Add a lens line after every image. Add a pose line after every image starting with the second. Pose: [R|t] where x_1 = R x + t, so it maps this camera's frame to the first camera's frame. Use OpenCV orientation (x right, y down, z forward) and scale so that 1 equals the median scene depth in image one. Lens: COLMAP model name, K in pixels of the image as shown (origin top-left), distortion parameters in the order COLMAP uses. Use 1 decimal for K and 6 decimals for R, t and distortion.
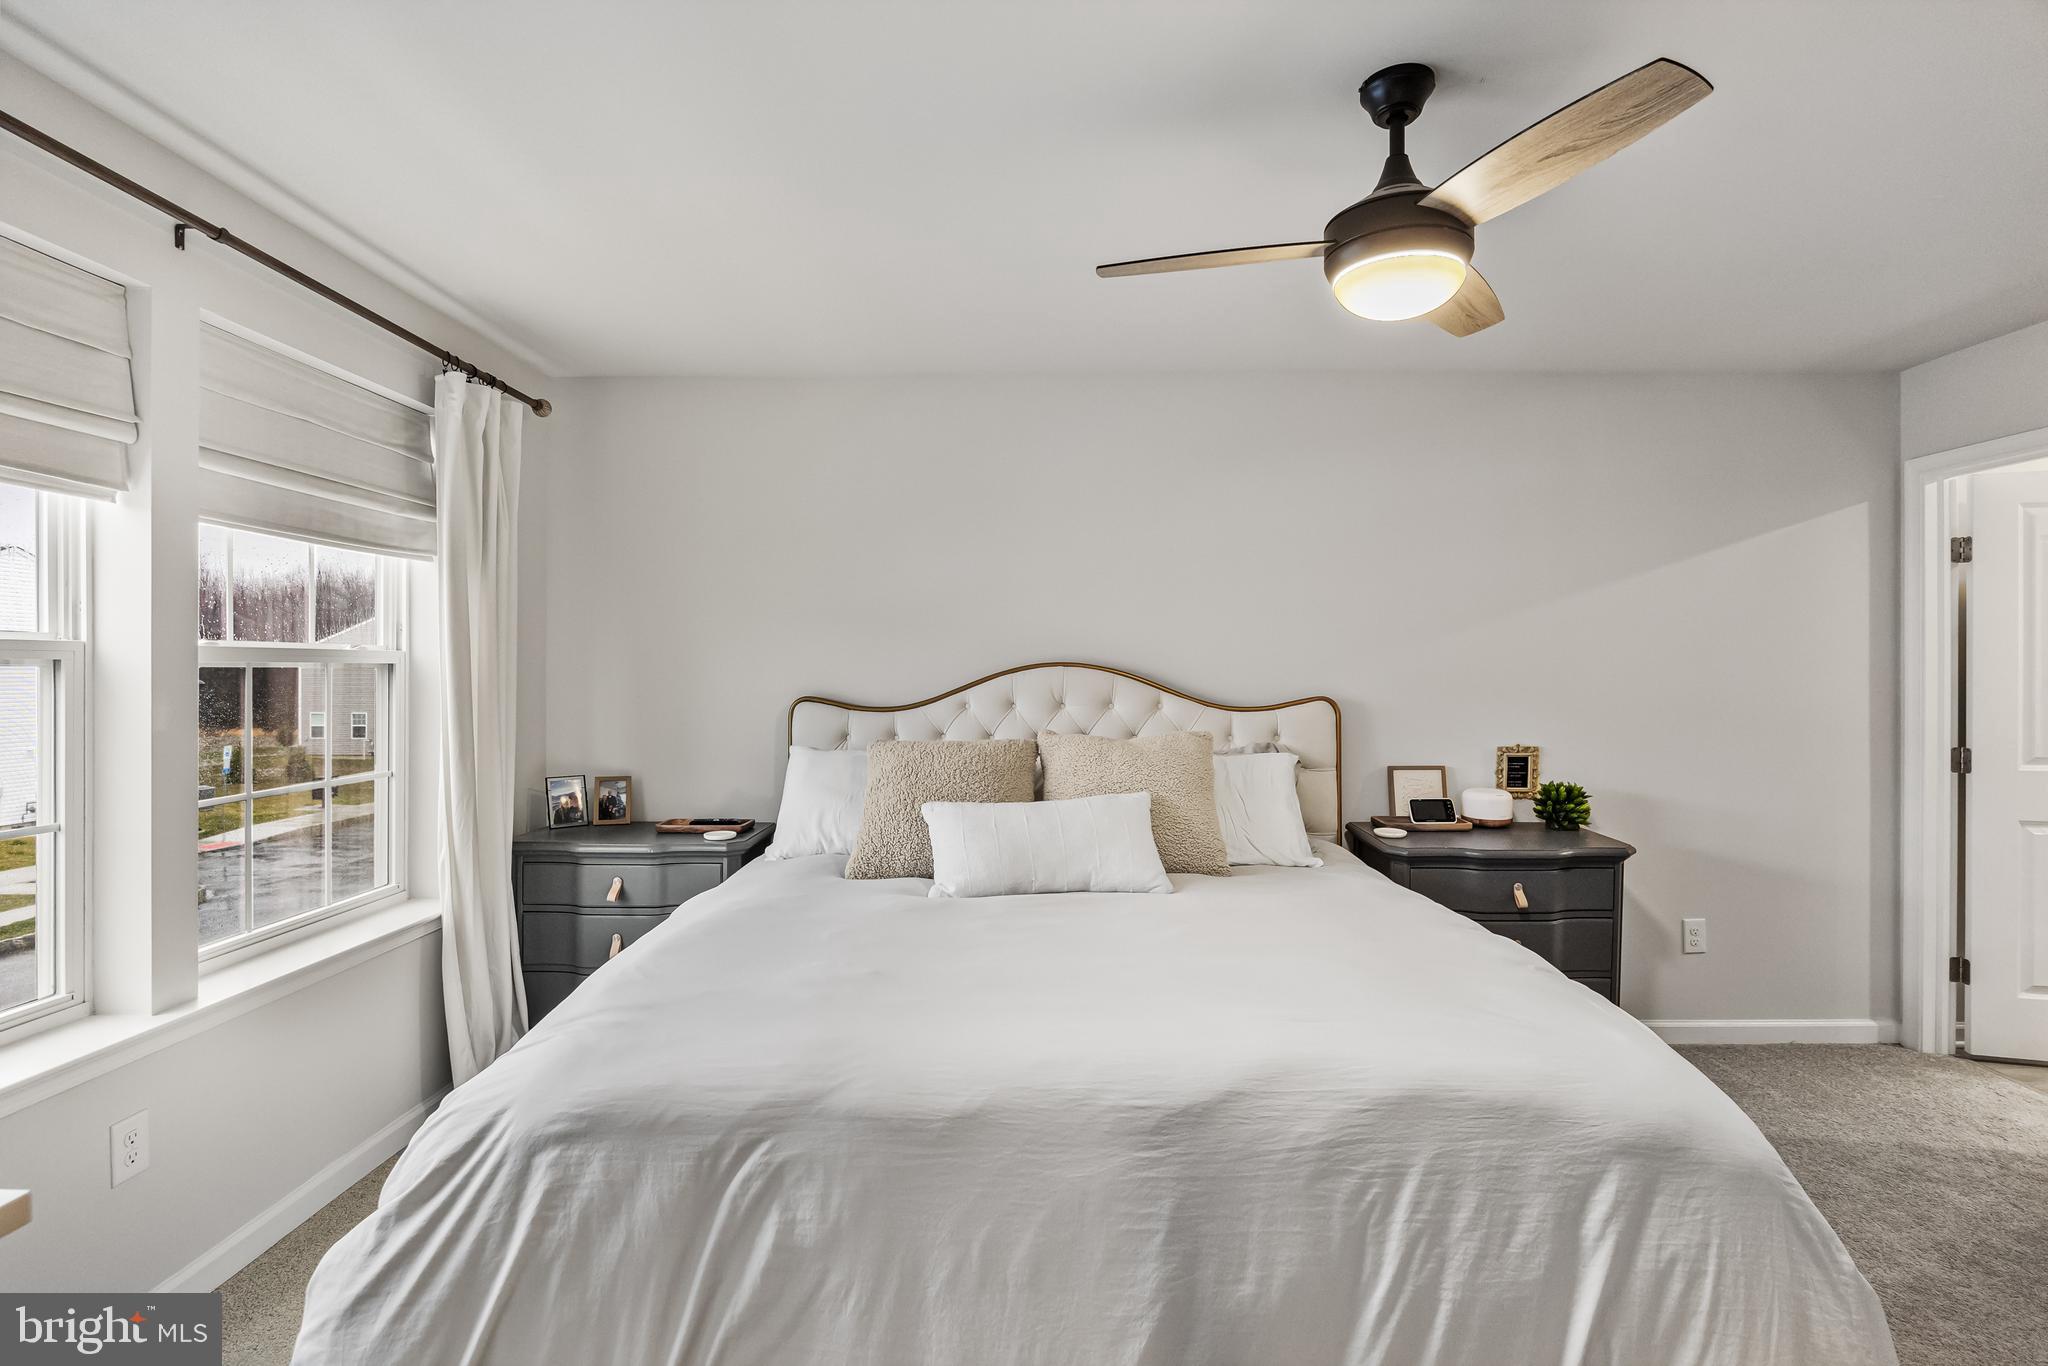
lens RADIAL K [[975.0, 0, 1021.3], [0, 975.0, 670.6], [0, 0, 1]] dist [-0.013683, 0.000231]
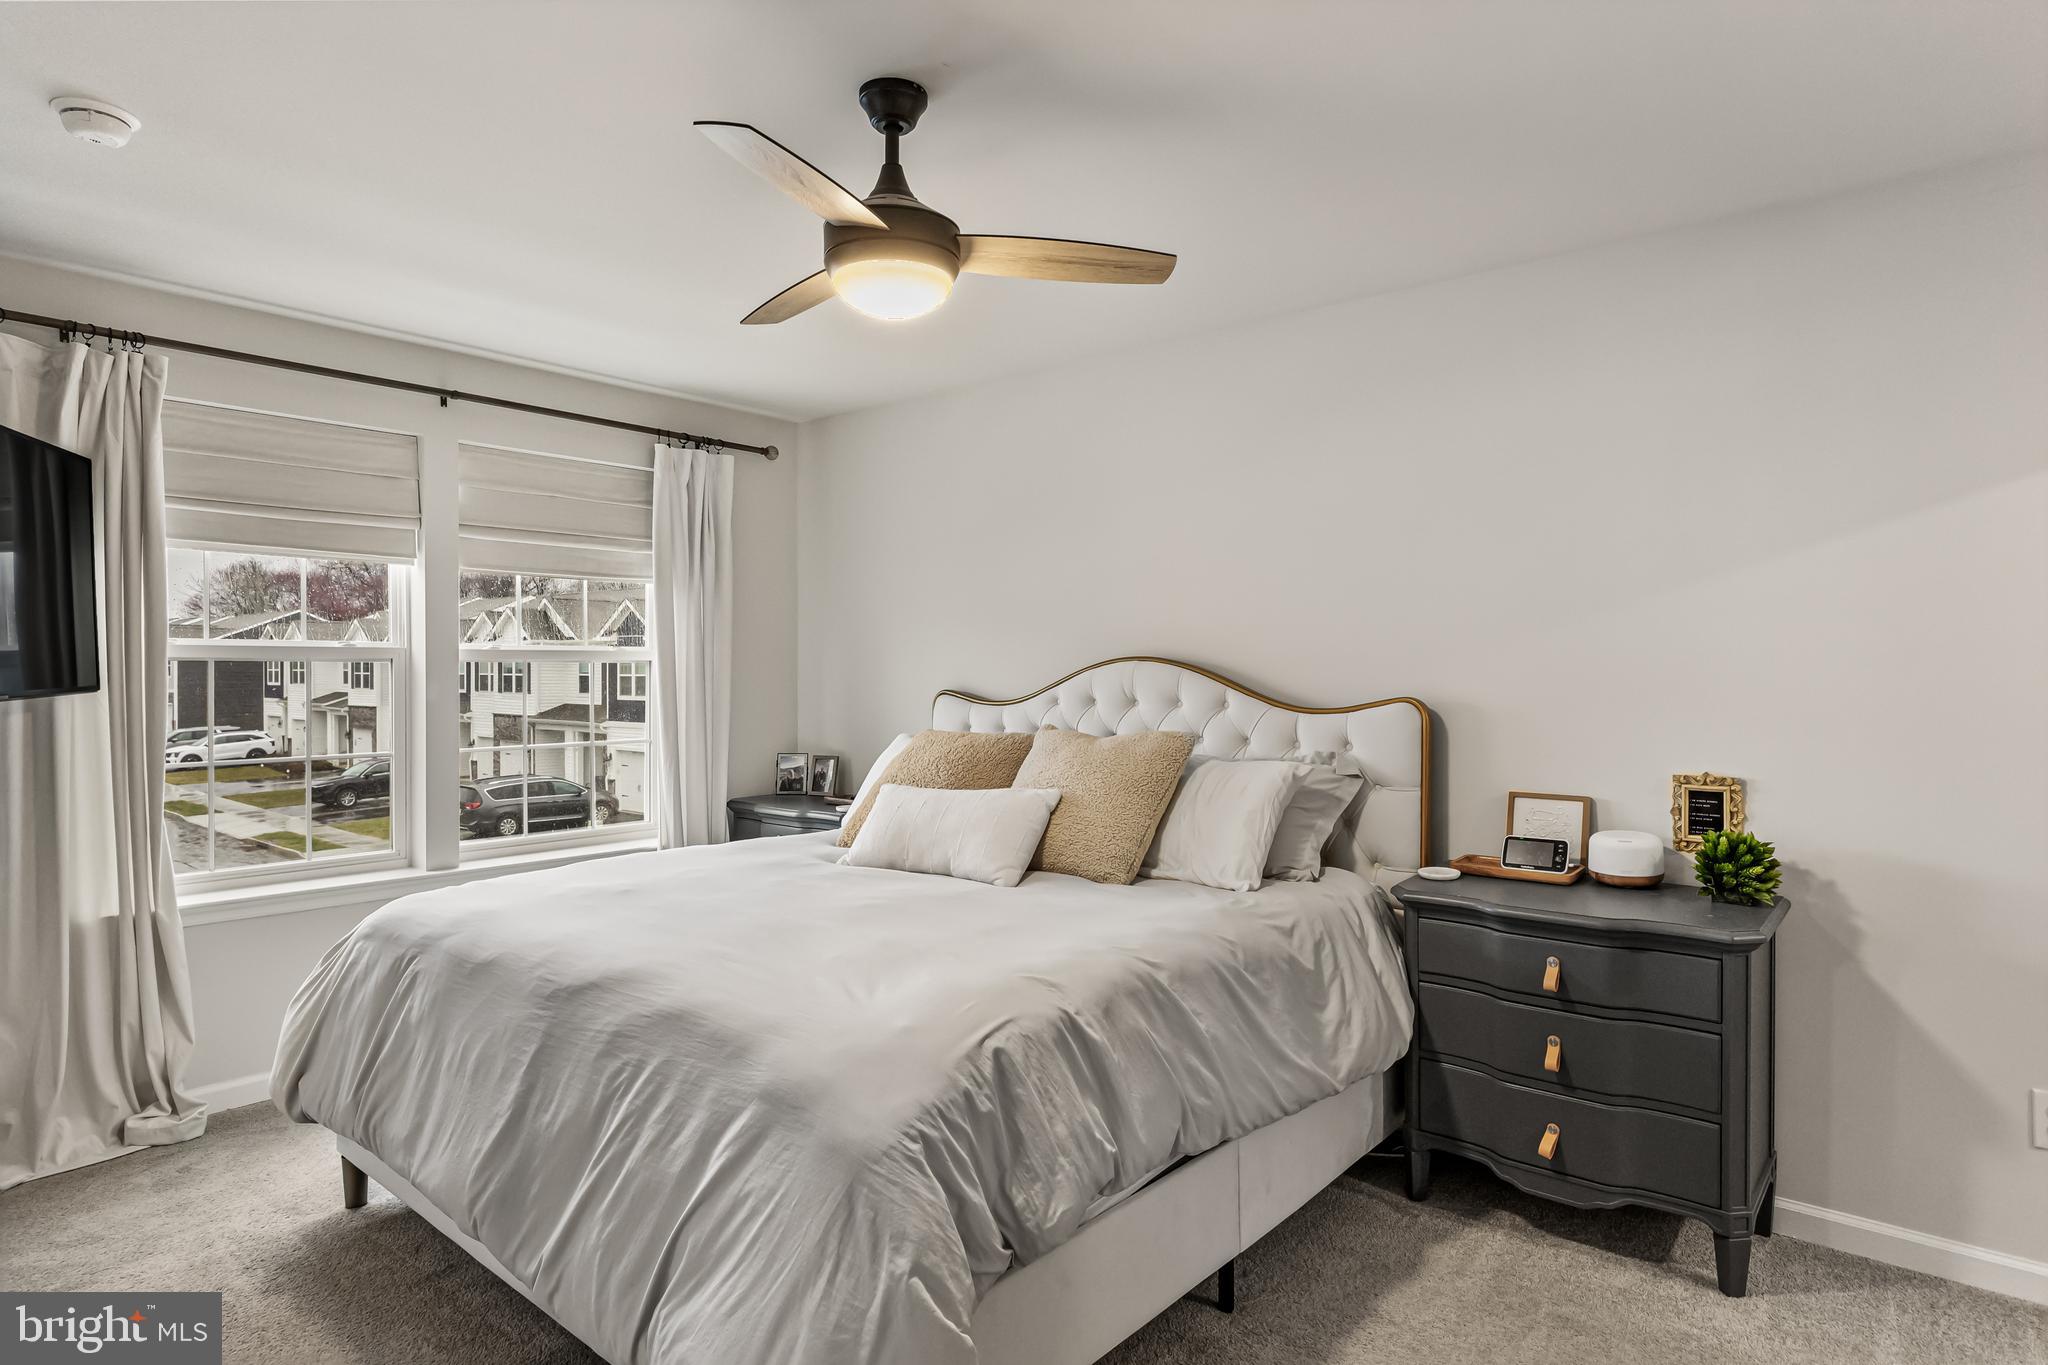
lens RADIAL K [[1143.8, 0, 982.0], [0, 1143.8, 673.0], [0, 0, 1]] dist [-0.002286, -0.000179]
pose [[0.763652, 0.002603, -0.645622, 0.723353], [-0.000795, 0.999995, 0.003091, 0.004536], [0.645627, -0.001847, 0.763651, 0.072669]]
